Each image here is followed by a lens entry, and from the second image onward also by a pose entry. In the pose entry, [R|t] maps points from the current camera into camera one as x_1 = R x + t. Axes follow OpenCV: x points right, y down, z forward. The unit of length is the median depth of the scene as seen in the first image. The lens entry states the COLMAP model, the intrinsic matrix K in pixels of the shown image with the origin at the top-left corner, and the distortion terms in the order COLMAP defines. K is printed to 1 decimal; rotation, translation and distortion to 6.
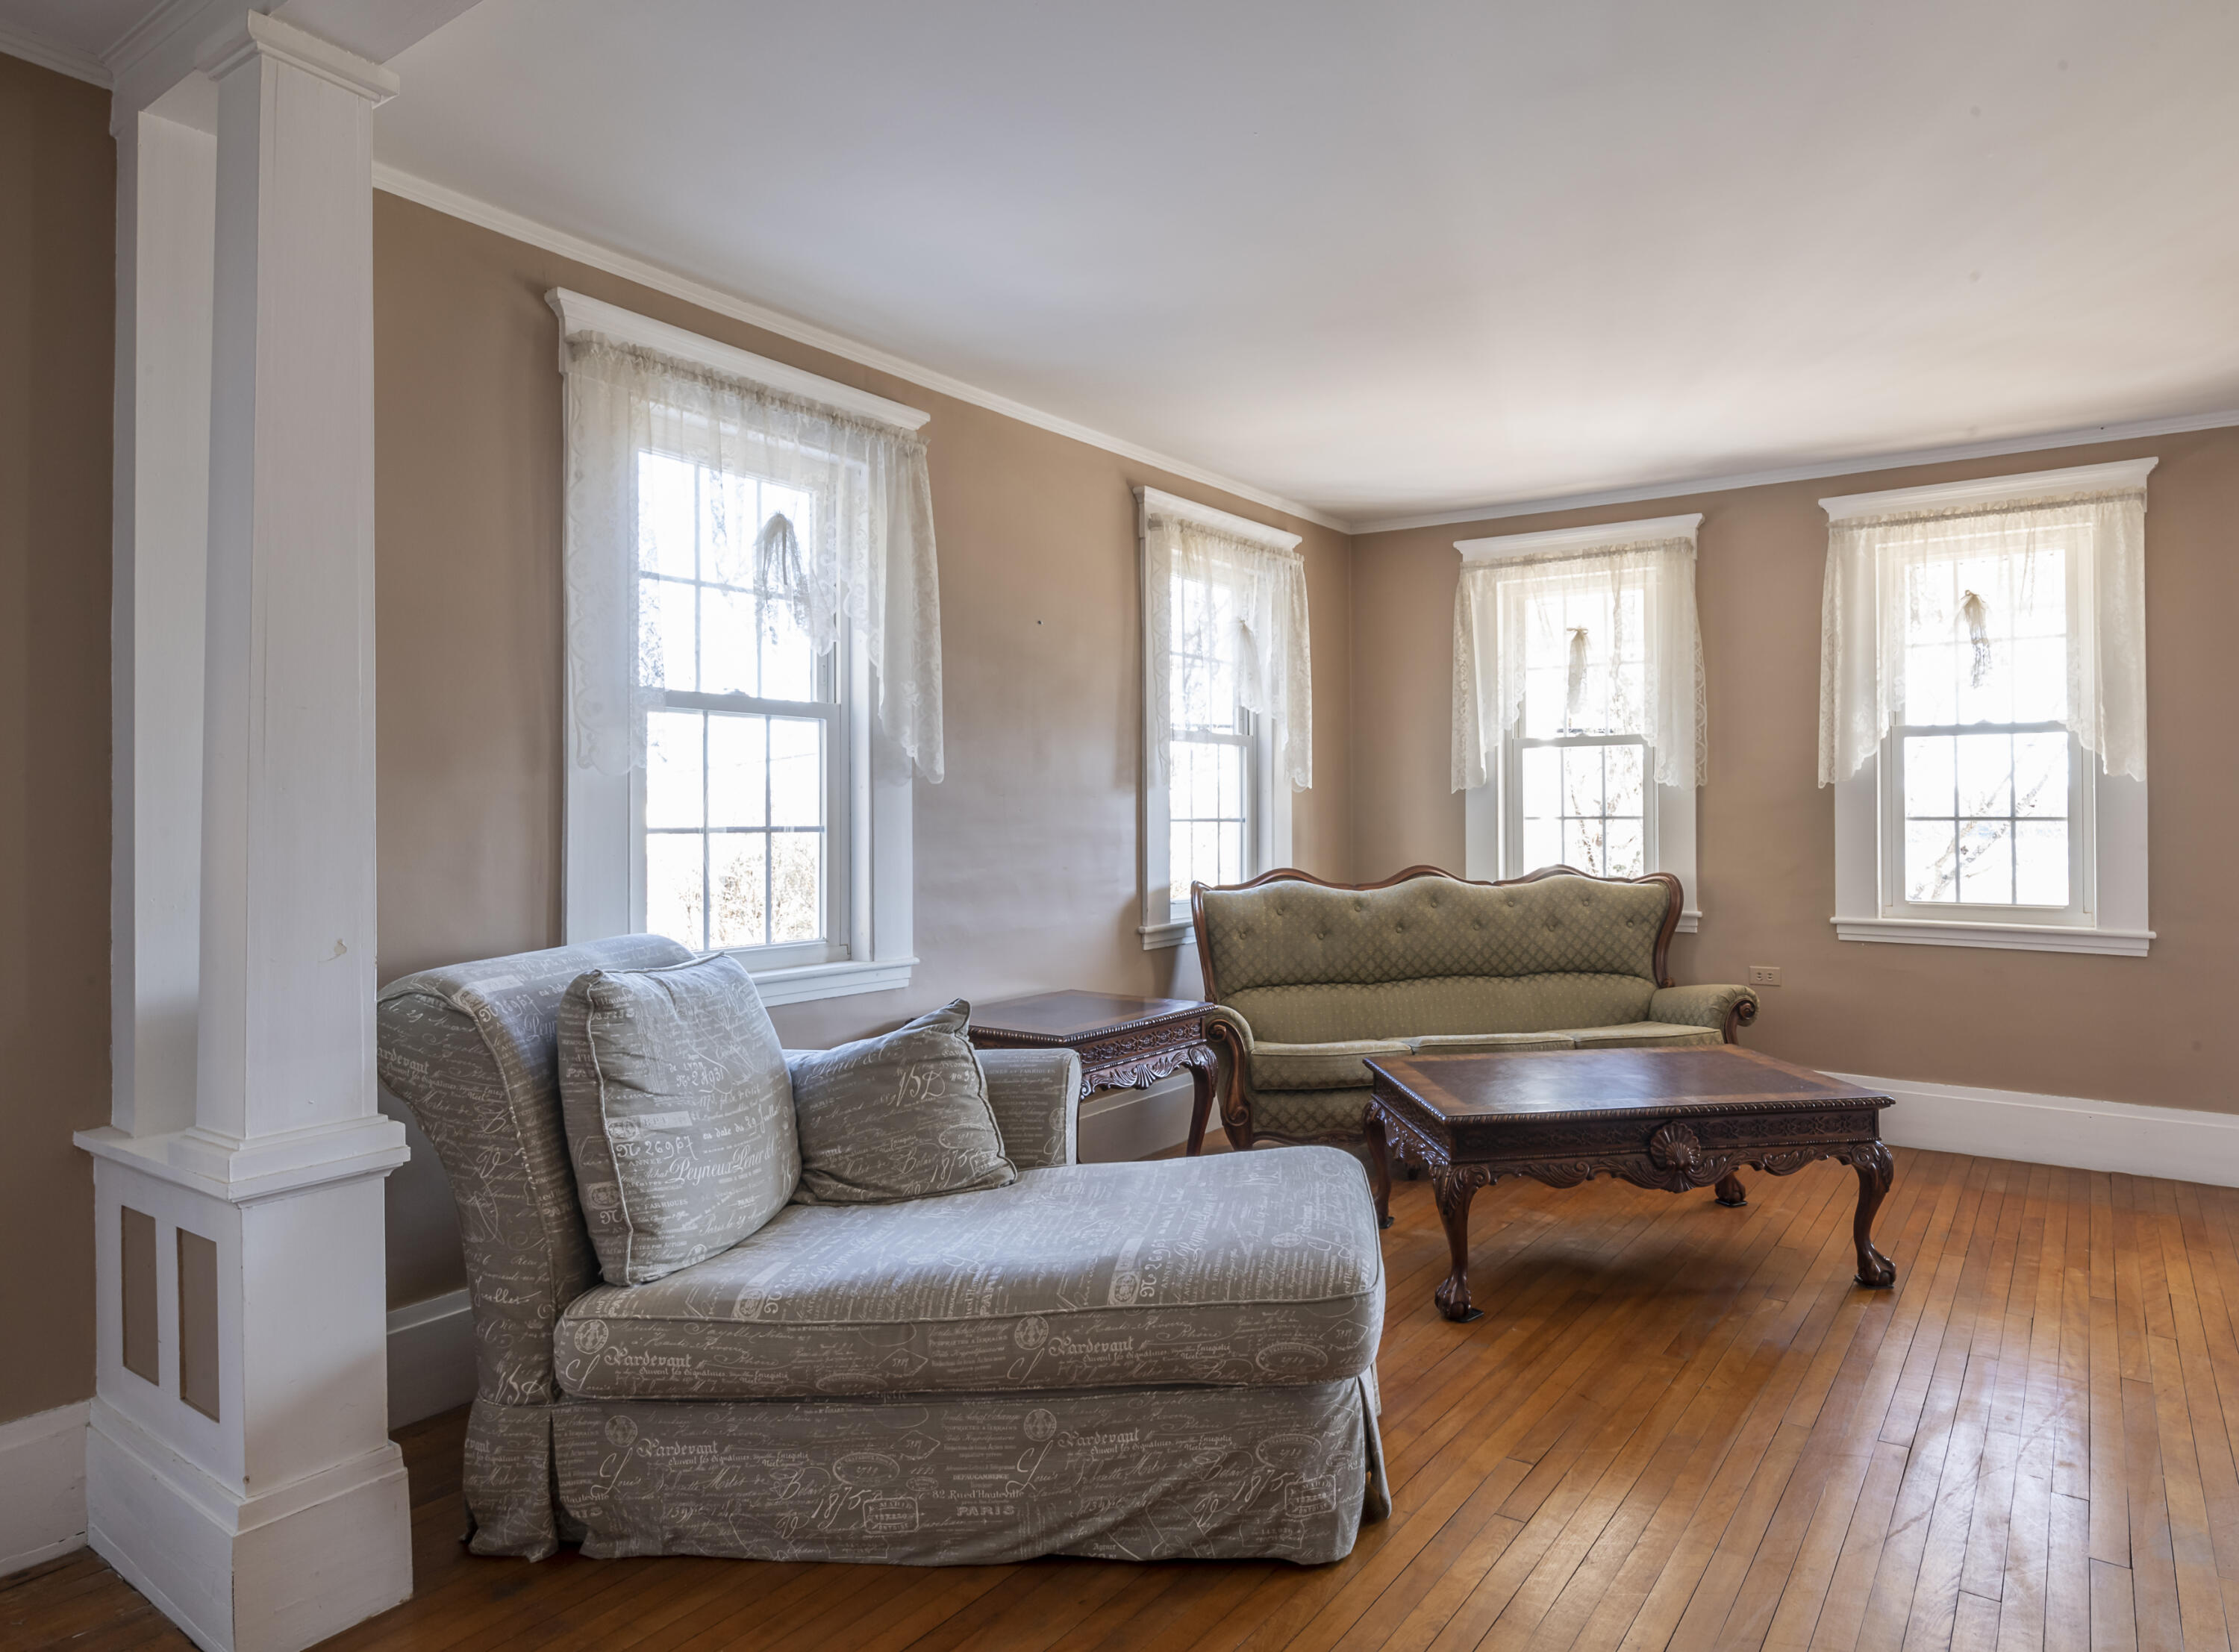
lens RADIAL K [[1275.7, 0, 1287.2], [0, 1275.7, 816.9], [0, 0, 1]] dist [0.004927, 0.000976]
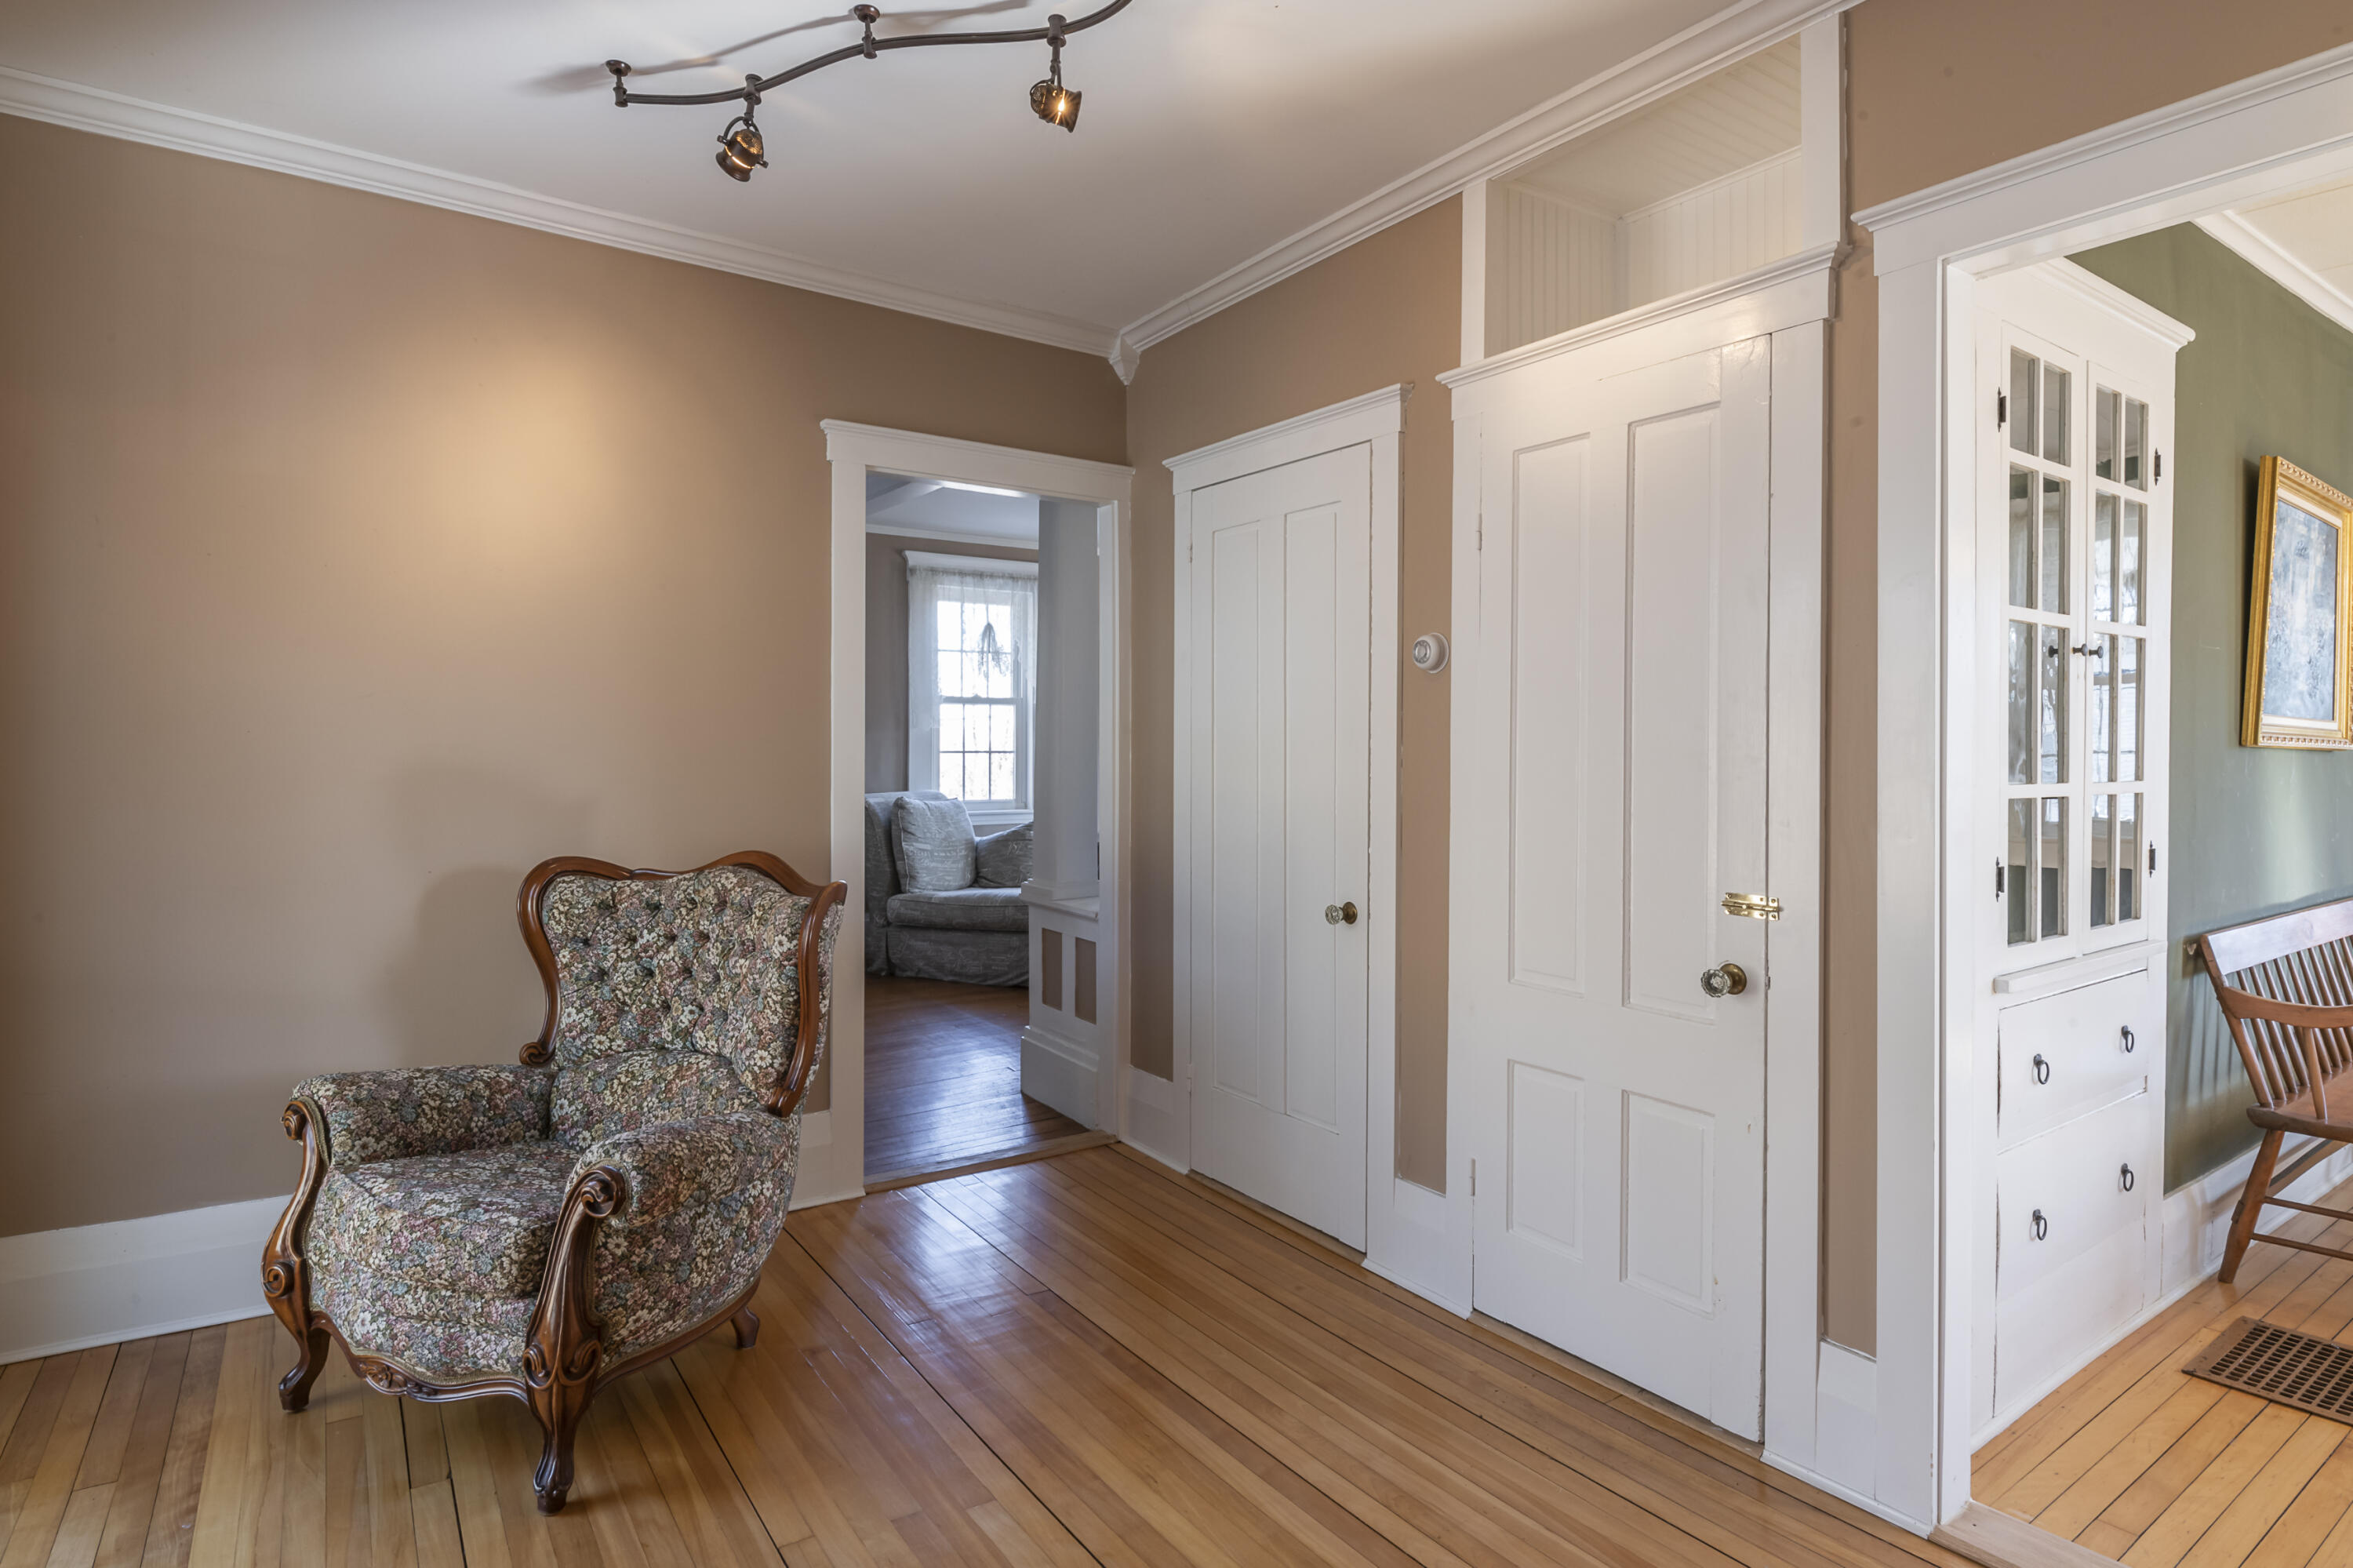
lens RADIAL K [[1251.0, 0, 1169.3], [0, 1251.0, 772.0], [0, 0, 1]] dist [-0.025046, -0.000189]
pose [[0.913279, 0.009660, -0.407221, 1.006351], [-0.002482, 0.999832, 0.018151, 0.004673], [0.407328, -0.015566, 0.913149, -1.175855]]
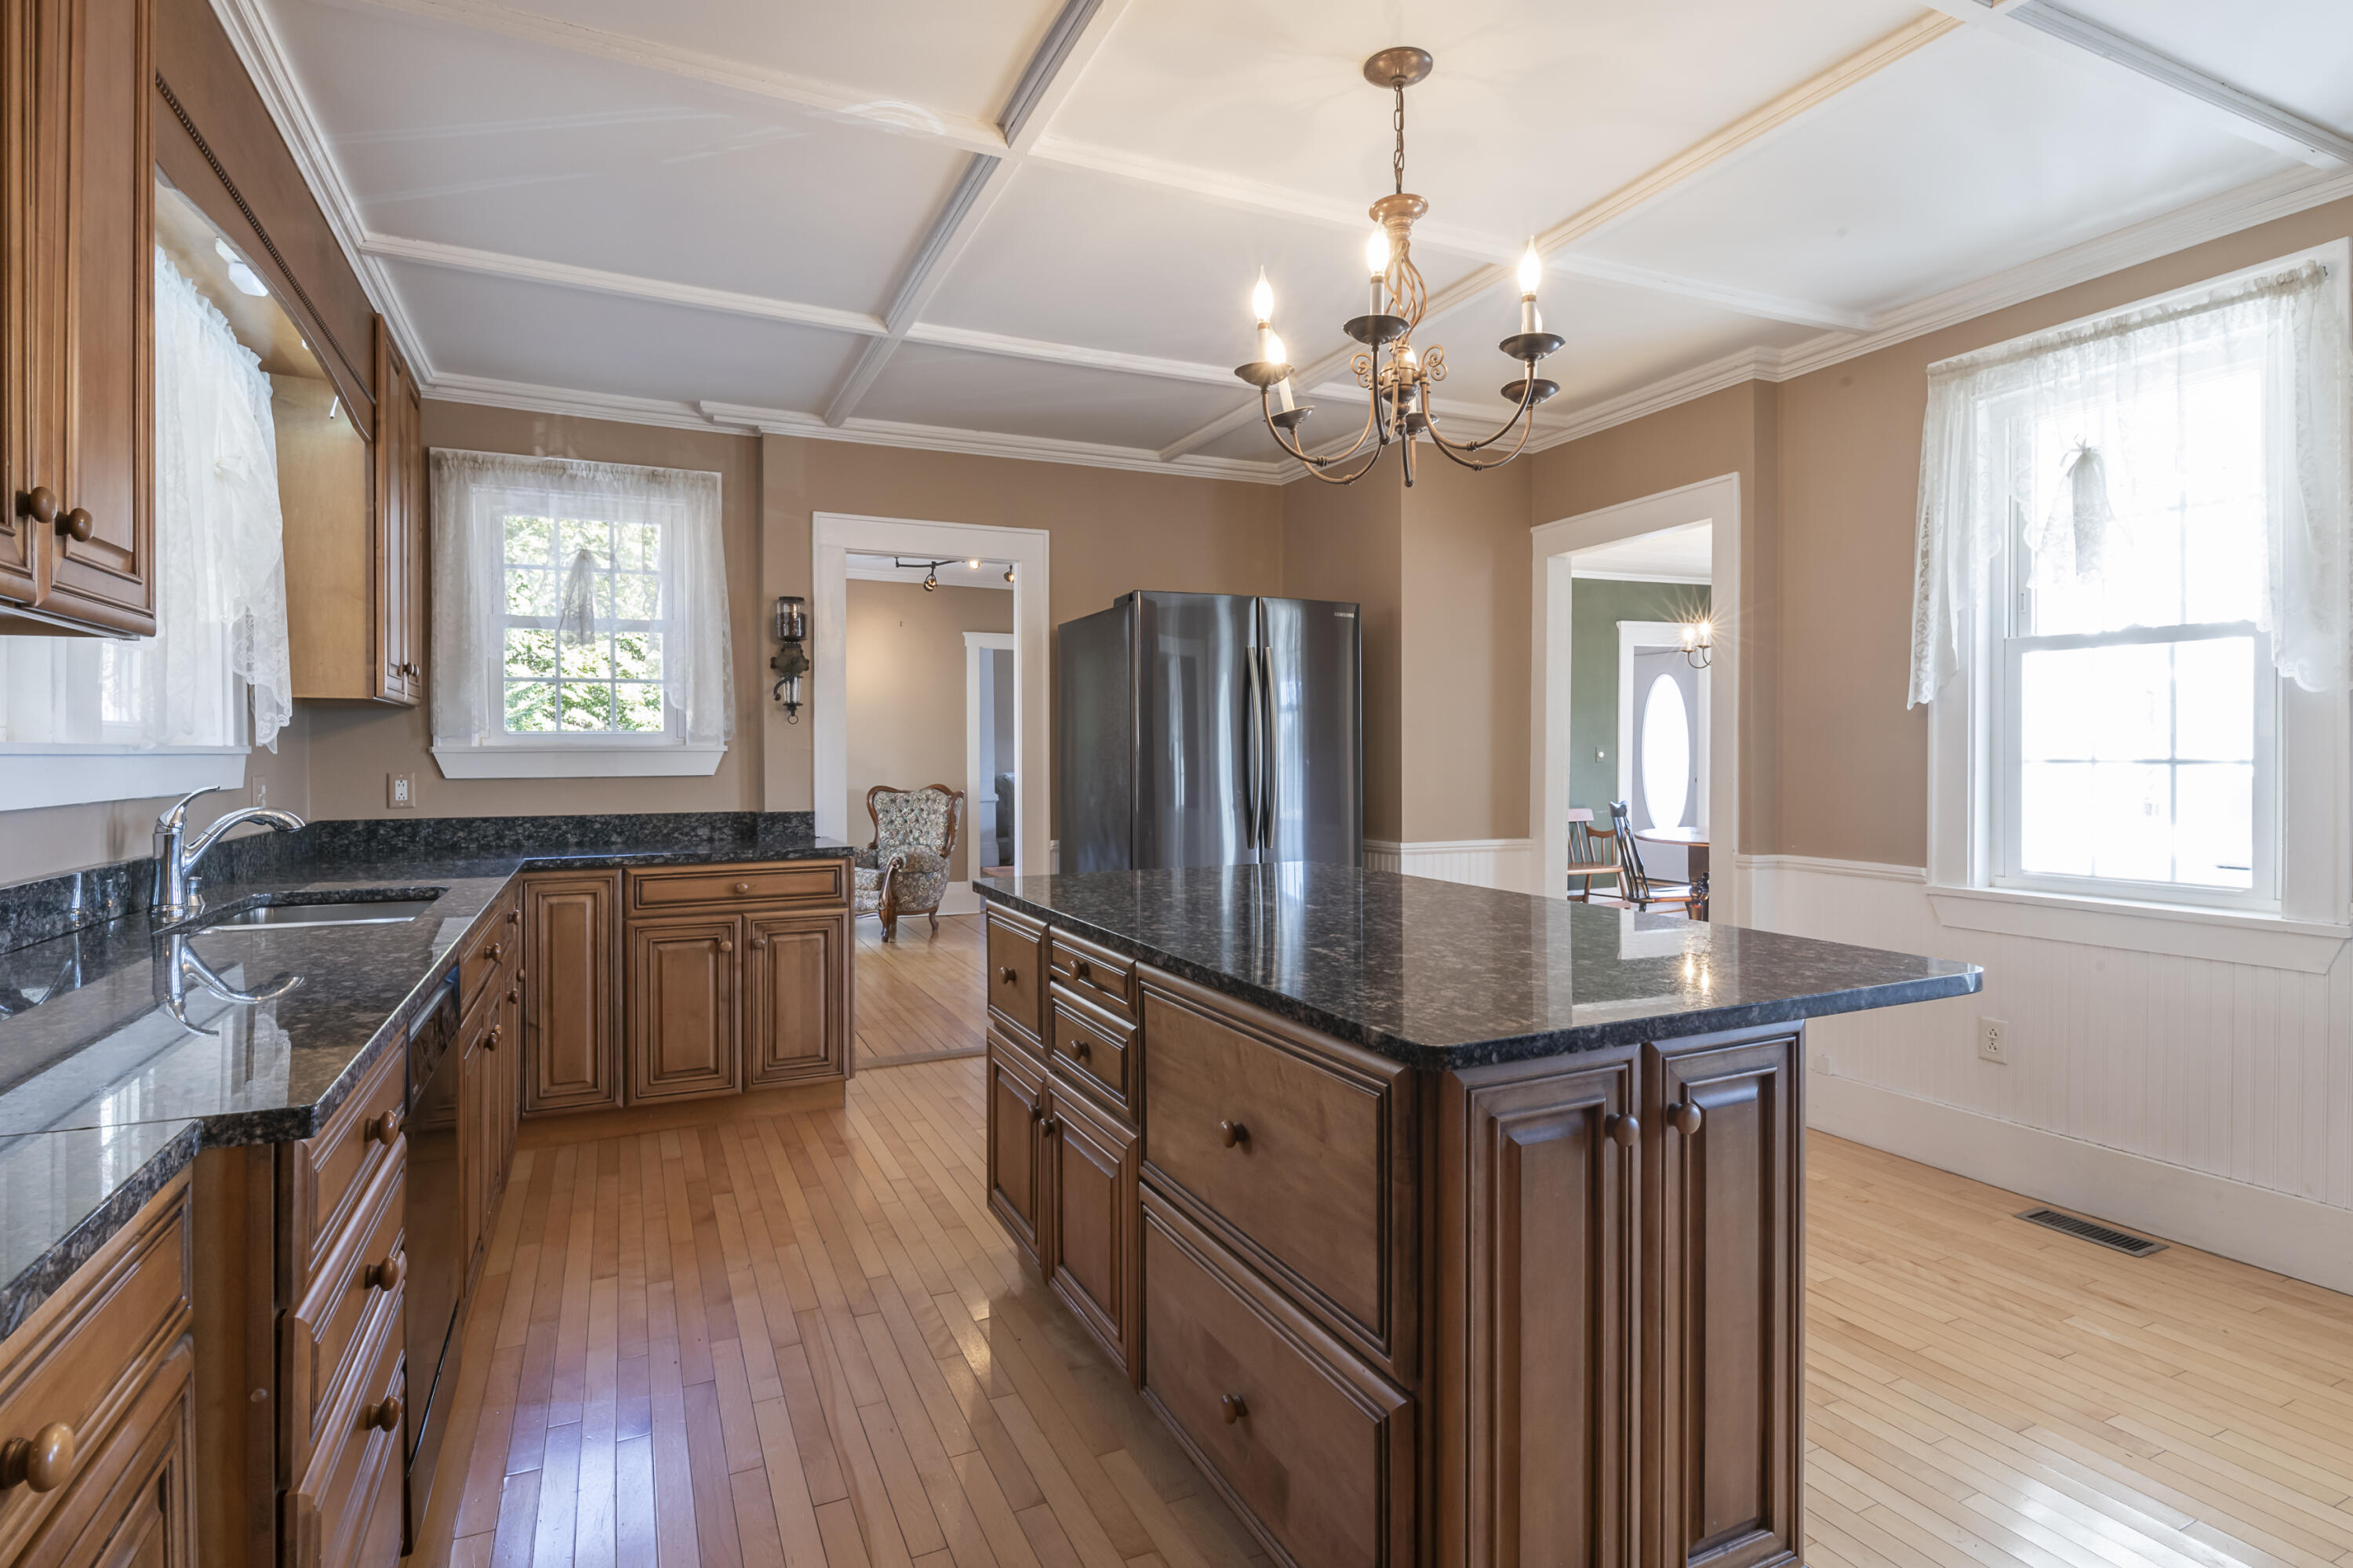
lens RADIAL K [[1133.5, 0, 1174.7], [0, 1133.5, 760.0], [0, 0, 1]] dist [-0.000606, -0.002501]
pose [[0.846569, 0.002120, -0.532275, 4.150784], [0.005297, 0.999909, 0.012407, -0.020805], [0.532253, -0.013323, 0.846481, -4.336468]]
